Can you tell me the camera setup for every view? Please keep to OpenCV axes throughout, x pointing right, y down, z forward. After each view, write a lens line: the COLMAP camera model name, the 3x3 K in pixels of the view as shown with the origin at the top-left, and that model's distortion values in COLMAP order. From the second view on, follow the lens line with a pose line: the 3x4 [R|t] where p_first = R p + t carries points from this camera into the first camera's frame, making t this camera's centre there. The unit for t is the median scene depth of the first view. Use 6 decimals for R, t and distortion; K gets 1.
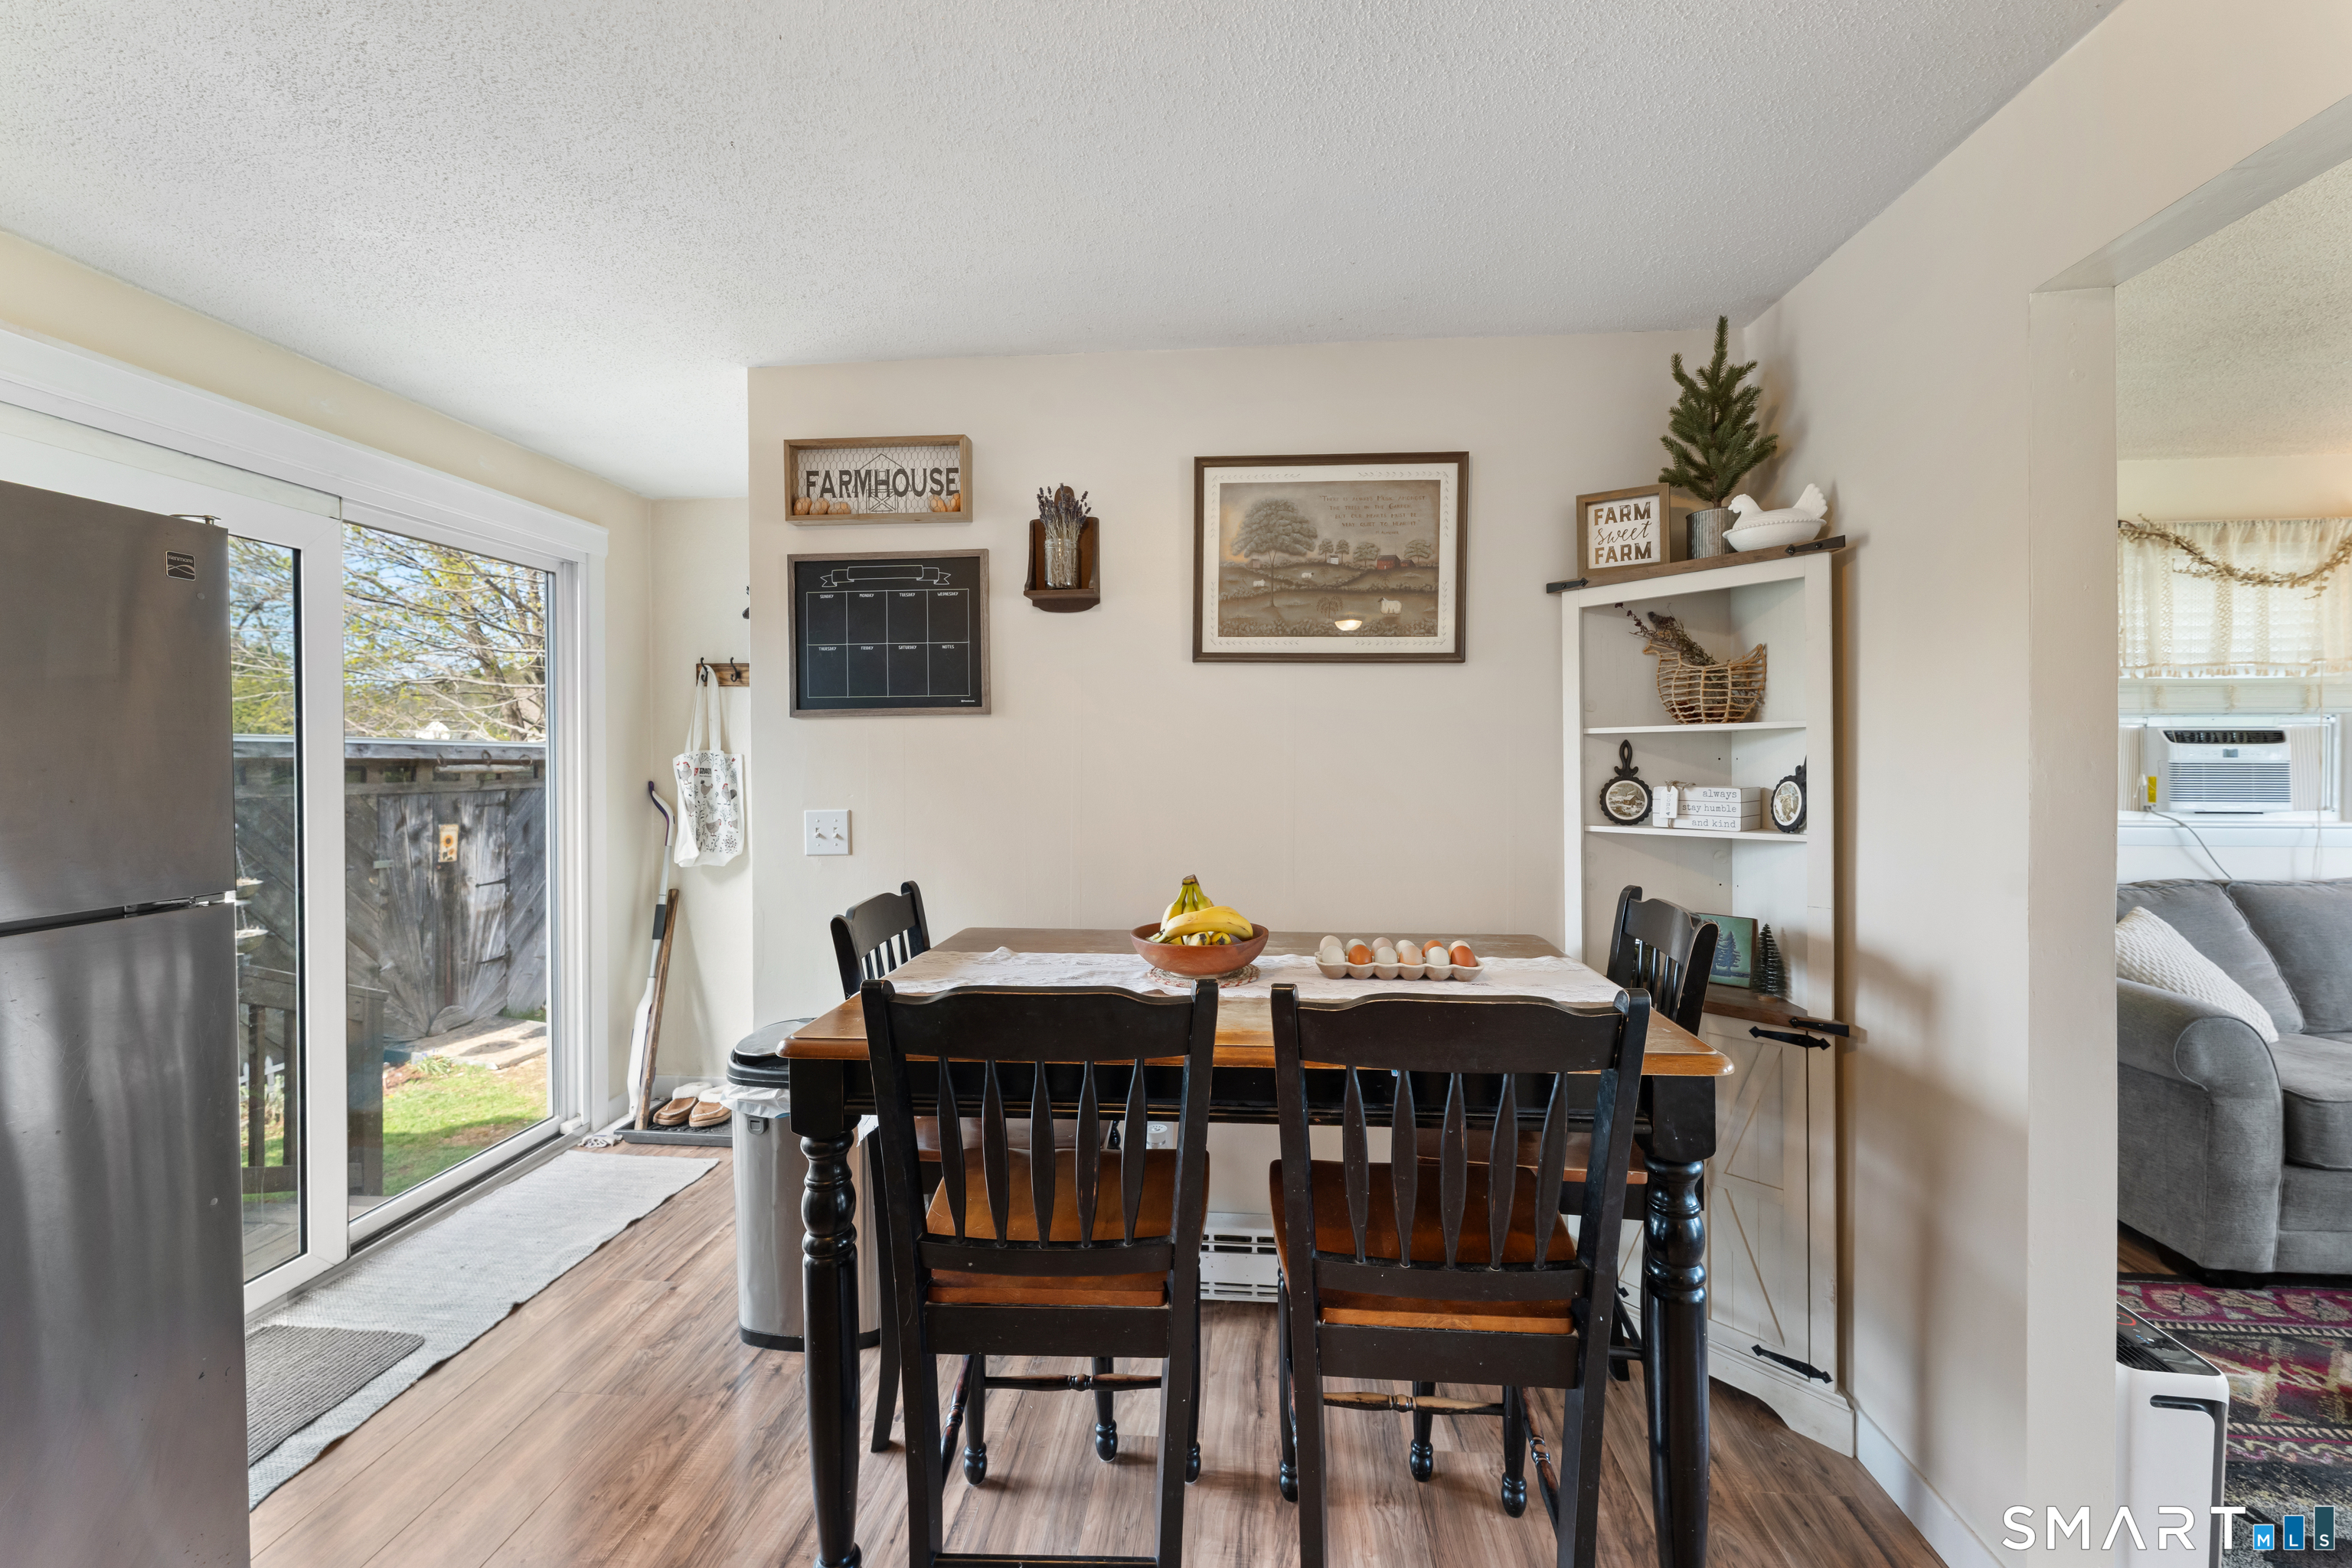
lens RADIAL K [[950.1, 0, 1184.1], [0, 950.1, 767.0], [0, 0, 1]] dist [0.000282, -0.000290]
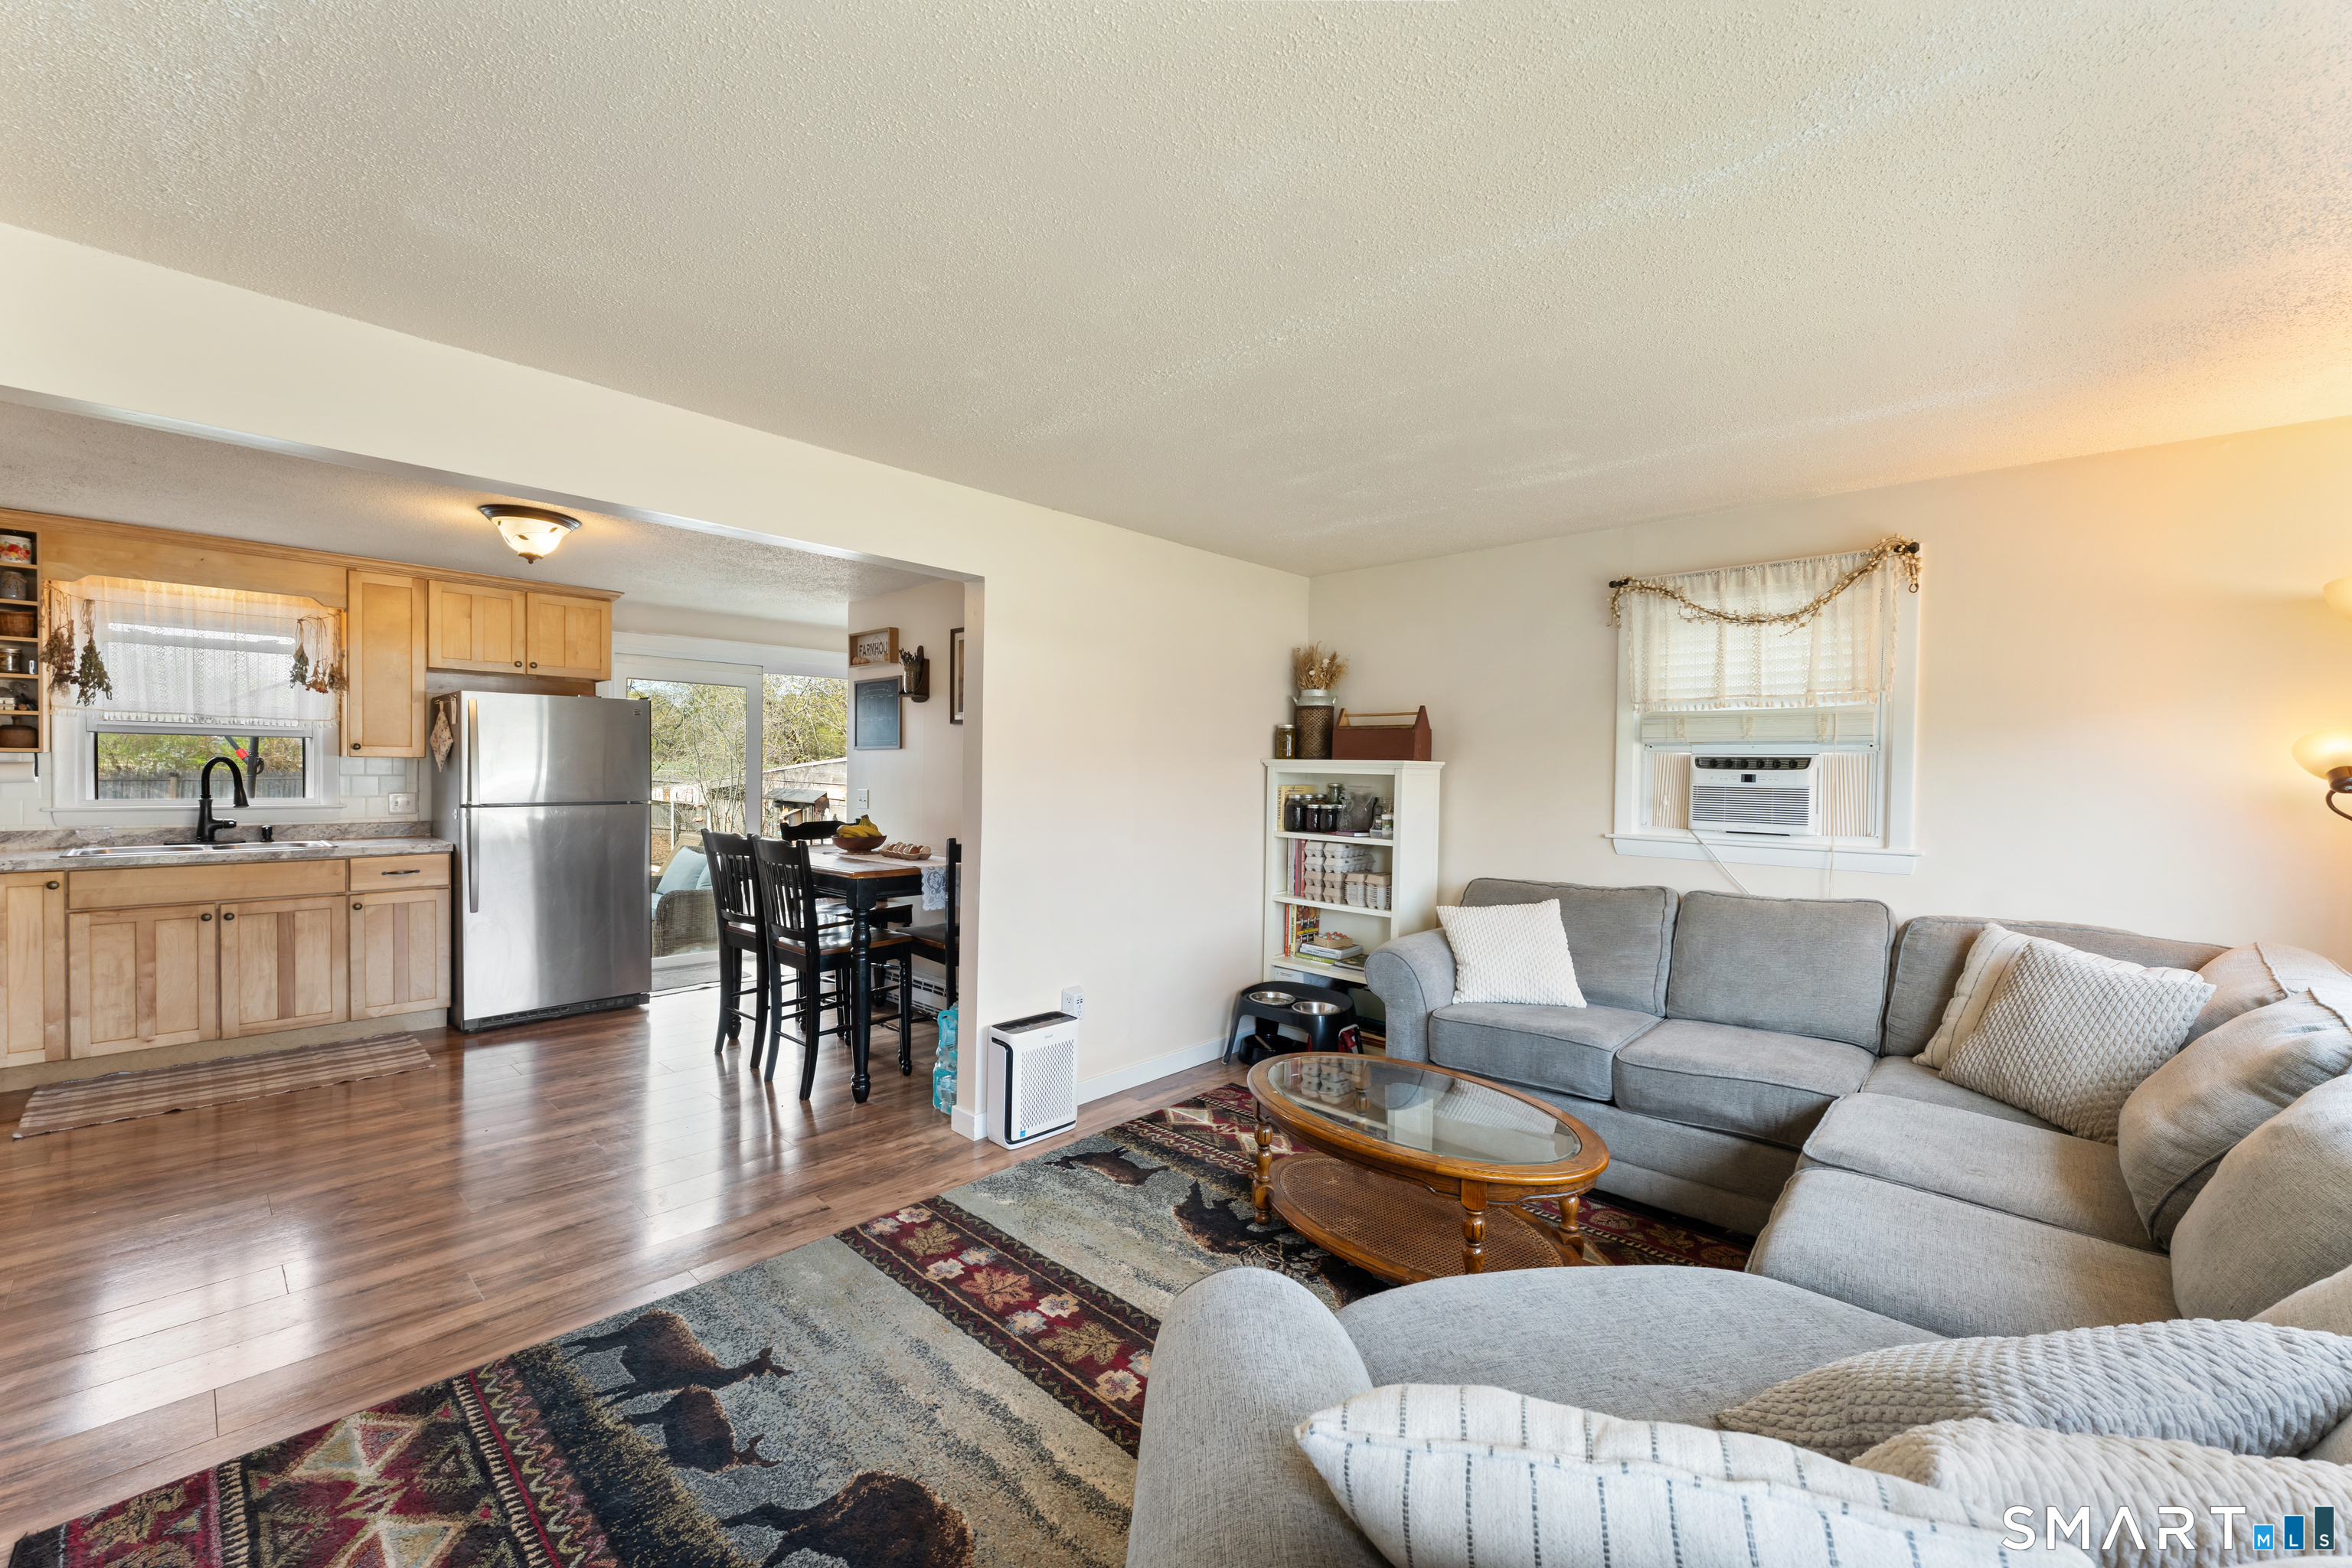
lens RADIAL K [[950.1, 0, 1185.9], [0, 950.1, 782.7], [0, 0, 1]] dist [0.000282, -0.000290]
pose [[0.782533, 0.021302, -0.622245, 1.274973], [-0.022024, 0.999736, 0.006528, -0.002529], [0.622220, 0.008597, 0.782795, -0.254230]]
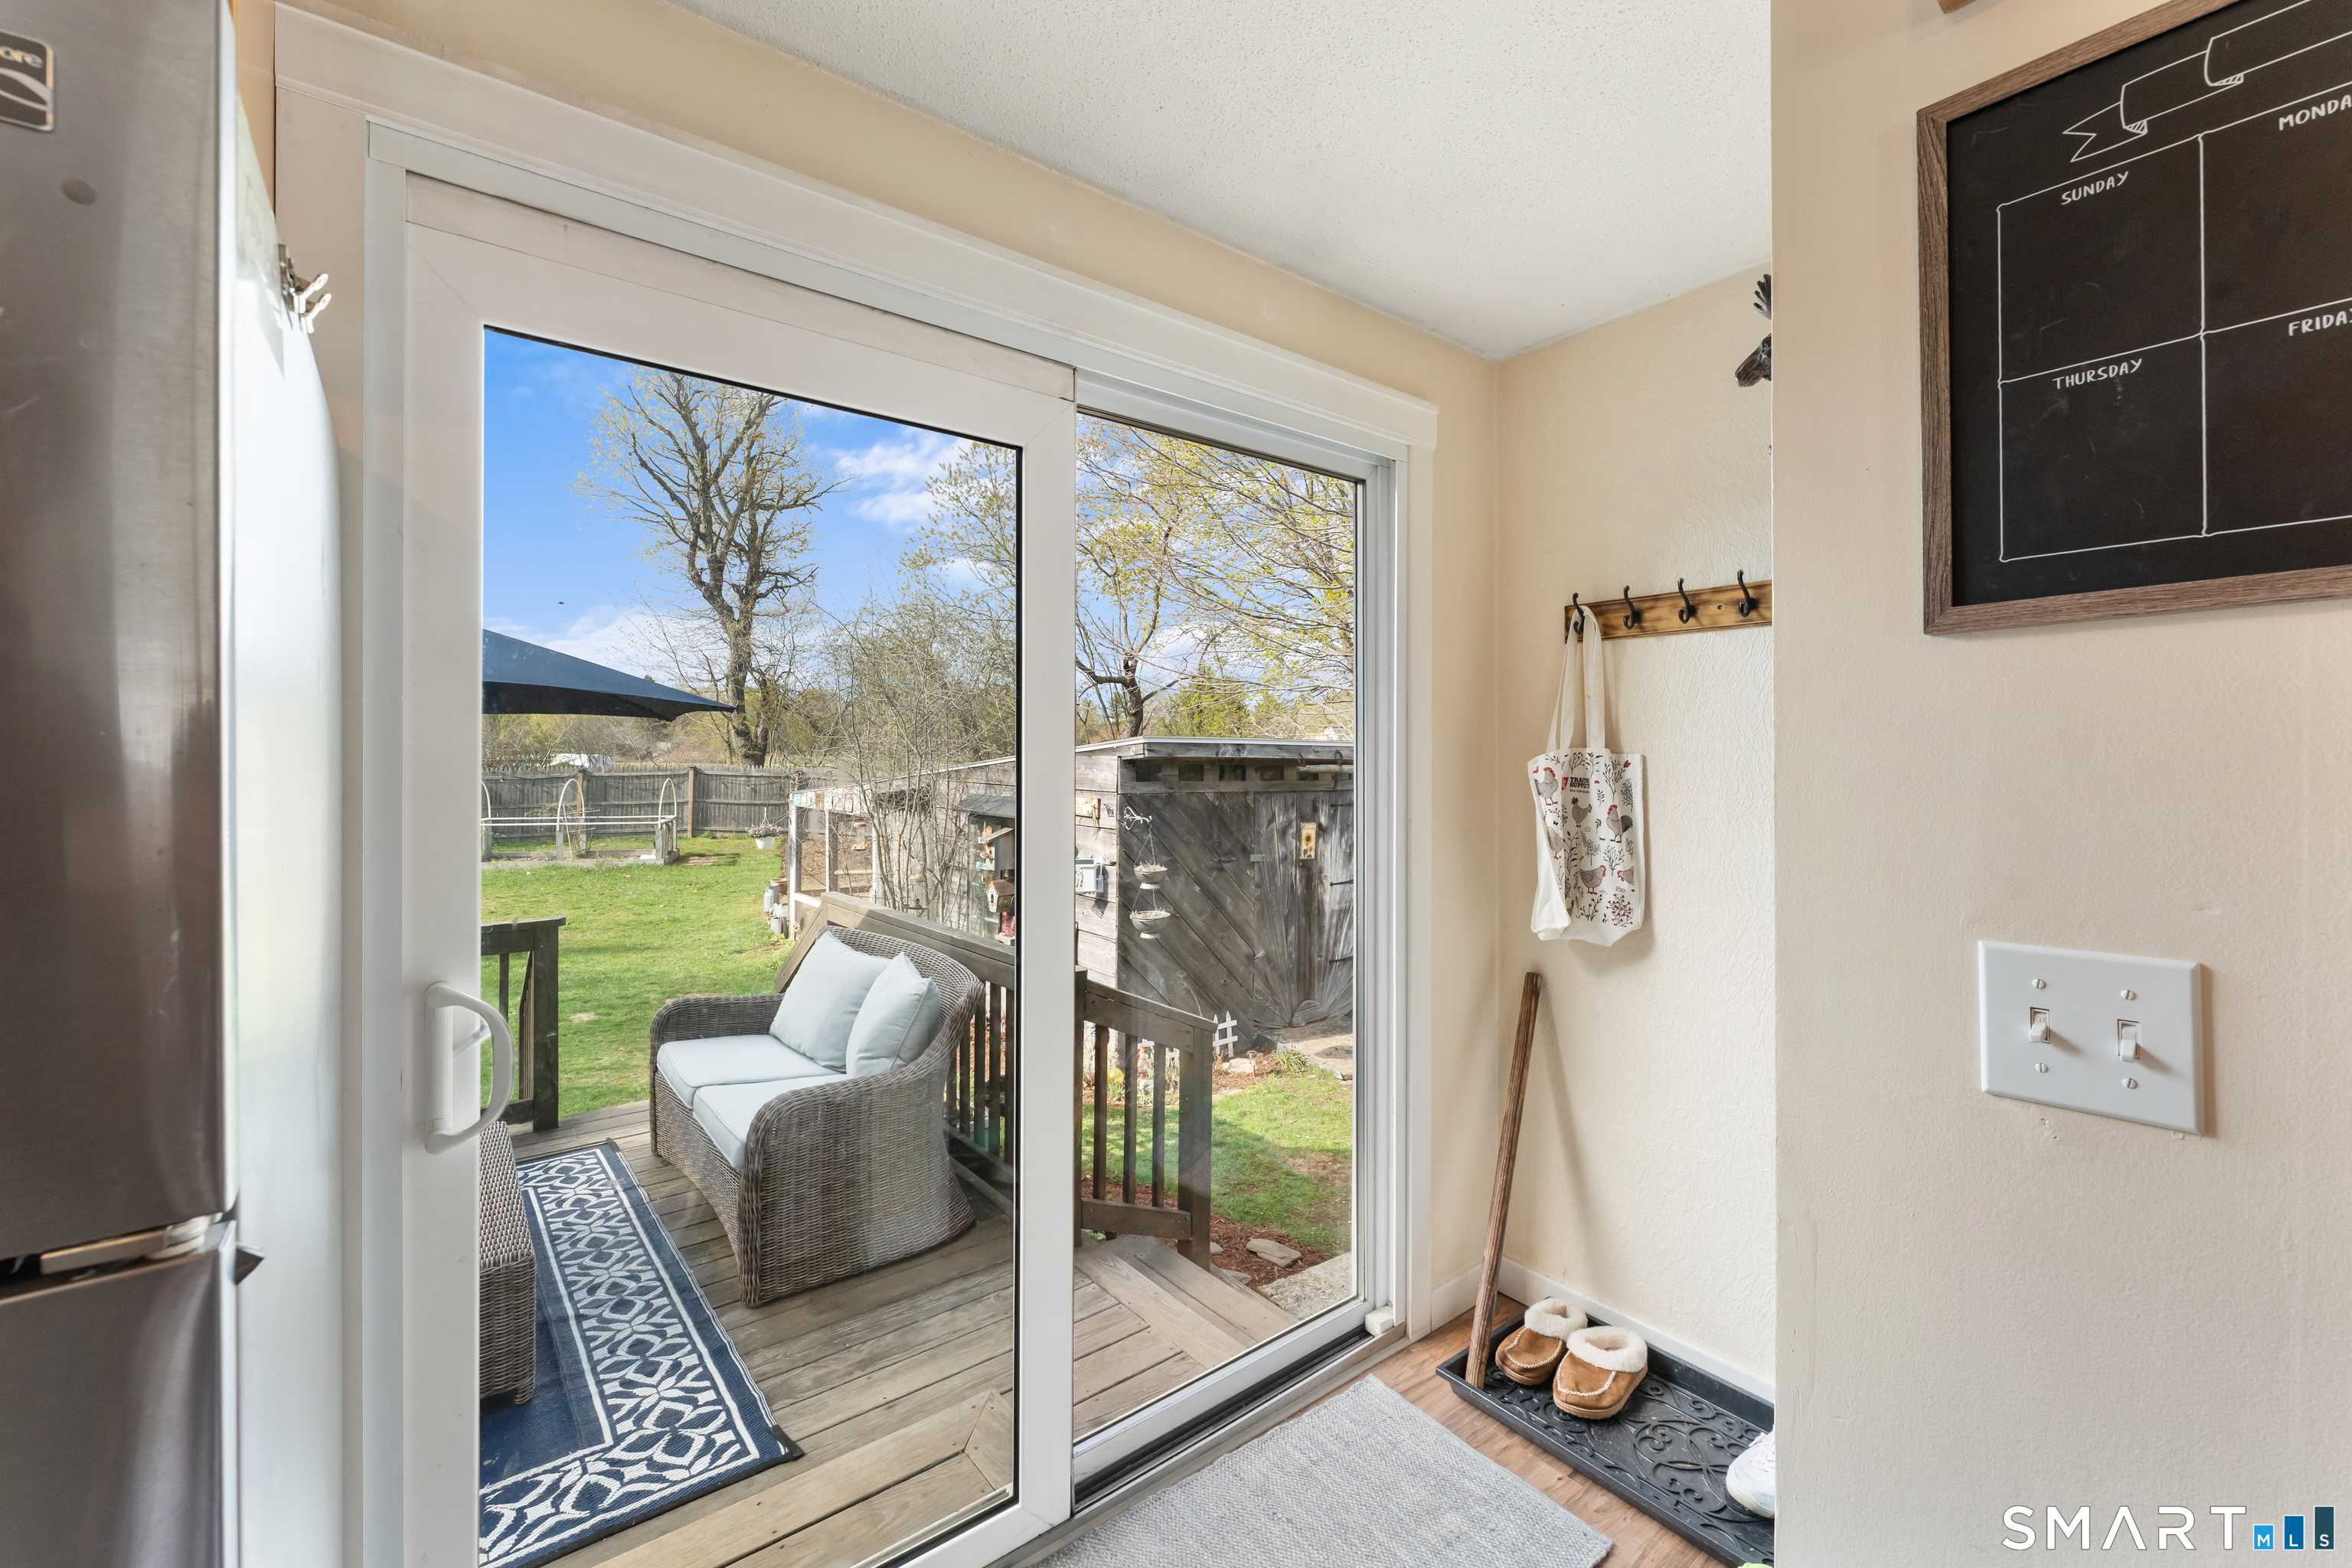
lens RADIAL K [[950.1, 0, 1174.7], [0, 950.1, 754.5], [0, 0, 1]] dist [0.000282, -0.000290]
pose [[0.674615, 0.001190, -0.738169, -0.261485], [-0.011306, 0.999898, -0.008720, -0.005921], [0.738083, 0.014229, 0.674559, 0.455728]]
